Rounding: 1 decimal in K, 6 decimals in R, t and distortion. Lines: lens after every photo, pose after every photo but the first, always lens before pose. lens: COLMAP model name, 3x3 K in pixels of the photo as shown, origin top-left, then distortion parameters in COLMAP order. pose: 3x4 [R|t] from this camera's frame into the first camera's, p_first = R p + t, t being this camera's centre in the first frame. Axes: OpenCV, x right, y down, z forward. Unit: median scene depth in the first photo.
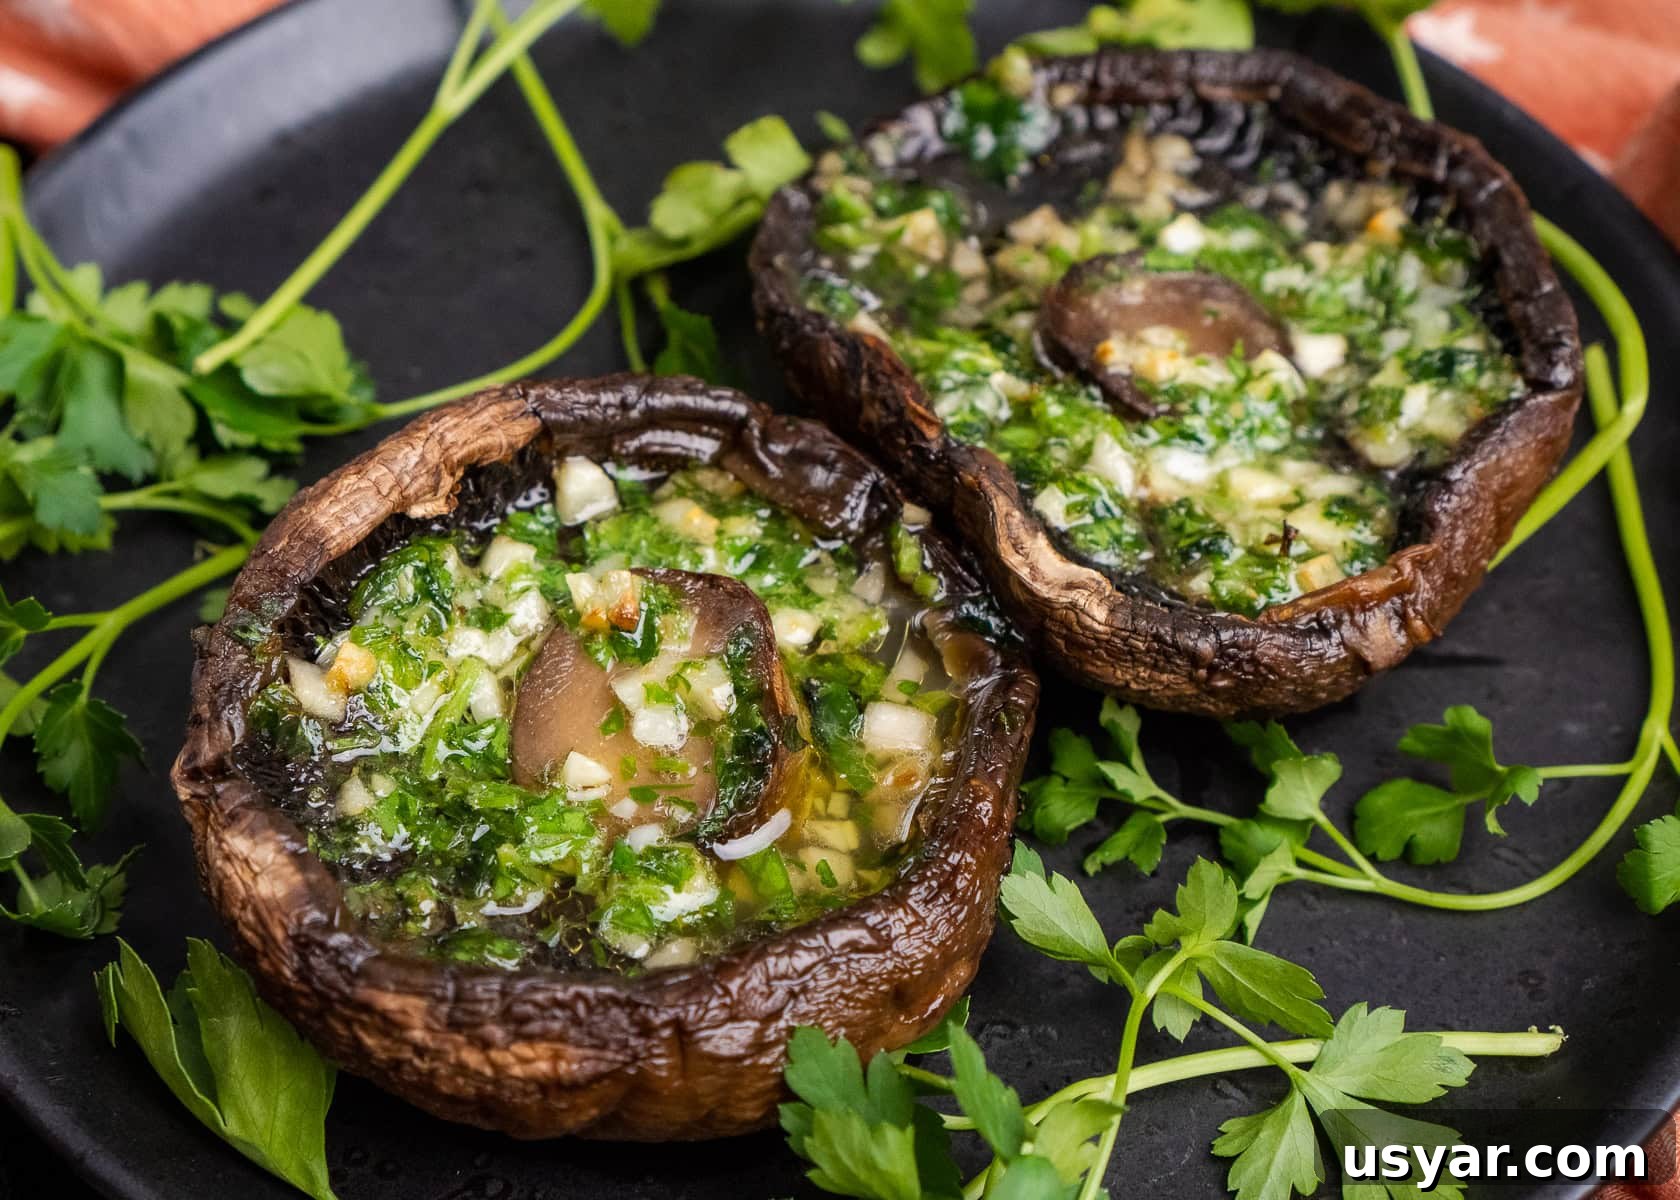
lens RADIAL K [[2488.1, 0, 840.6], [0, 2488.1, 599.2], [0, 0, 1]] dist [0.185671, 0.000000]
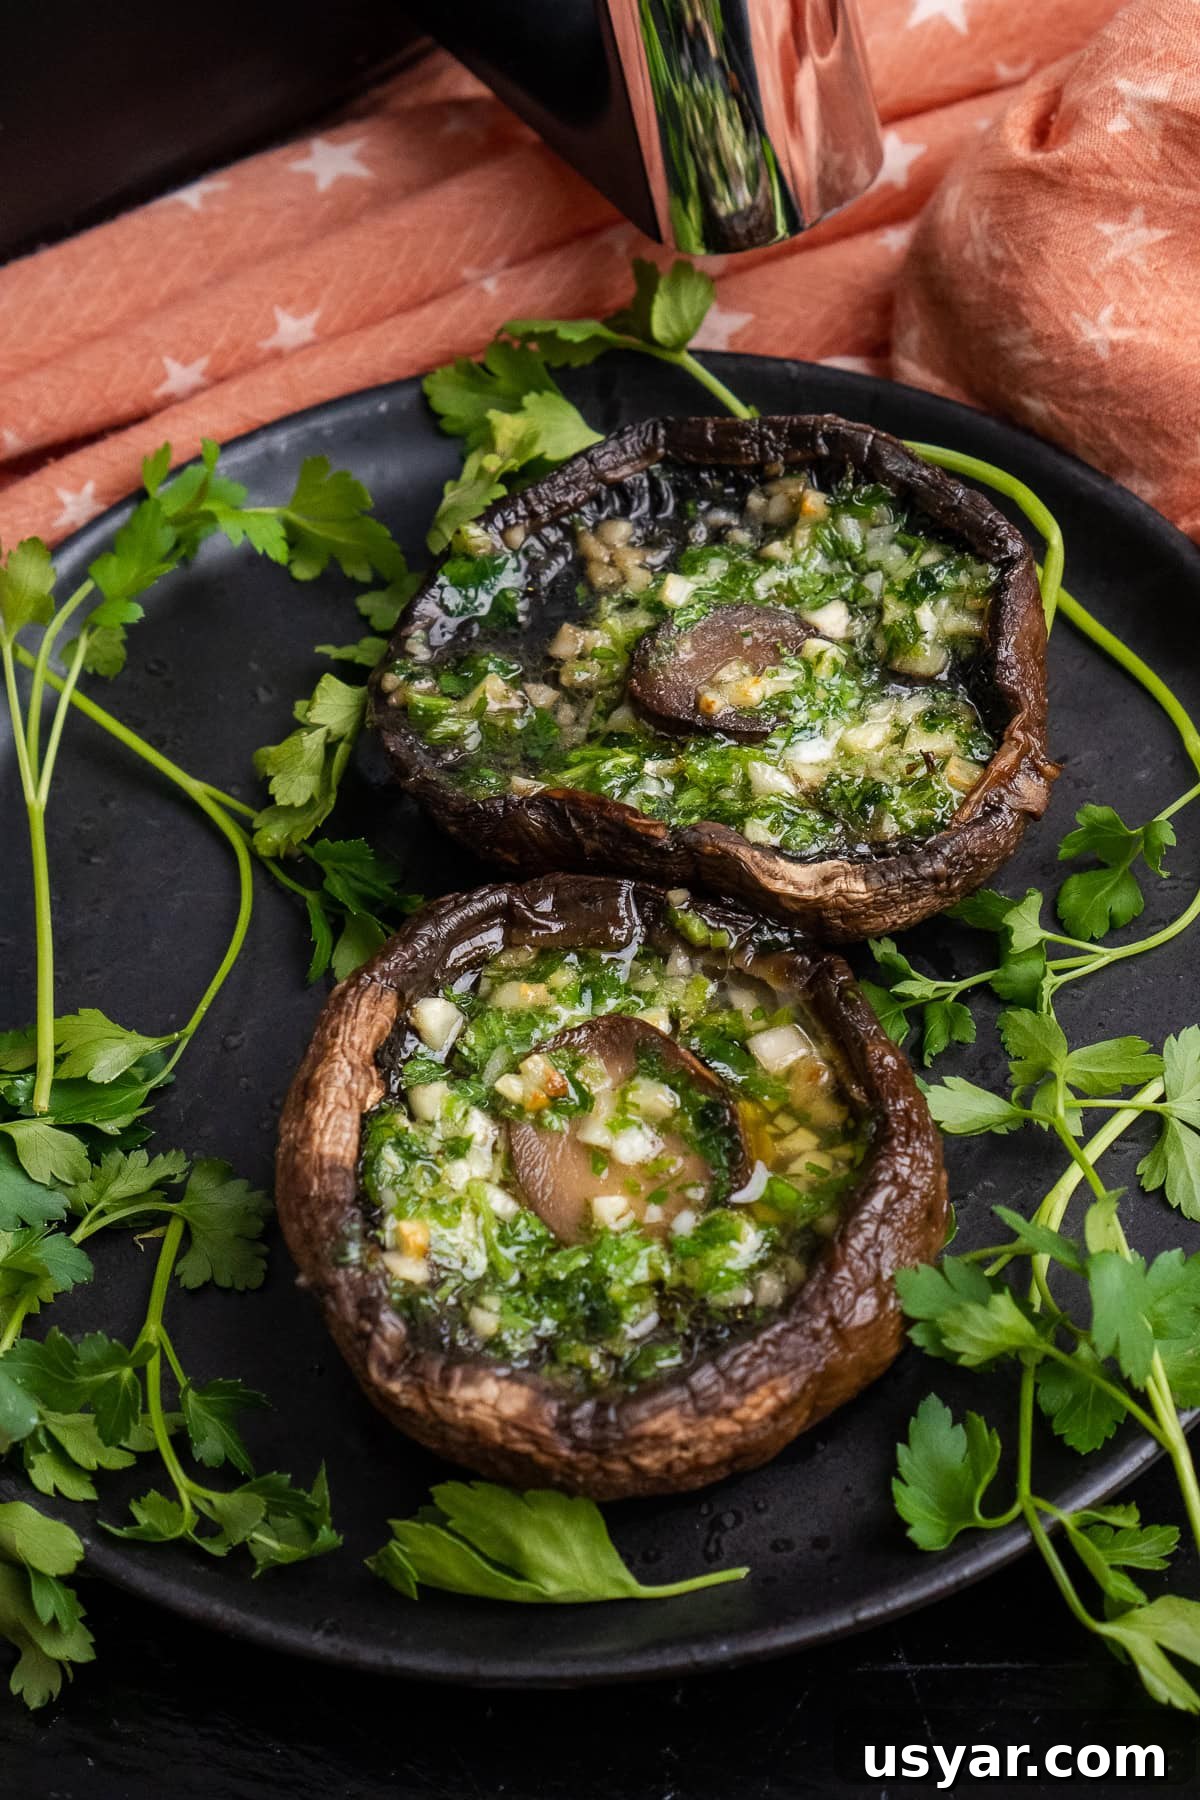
lens RADIAL K [[2617.5, 0, 597.9], [0, 2617.5, 904.2], [0, 0, 1]] dist [0.039444, 0.000000]
pose [[0.826063, -0.518036, 0.221946, -0.299144], [0.513999, 0.854025, 0.080289, -0.157994], [-0.231139, 0.047757, 0.971748, -0.262017]]
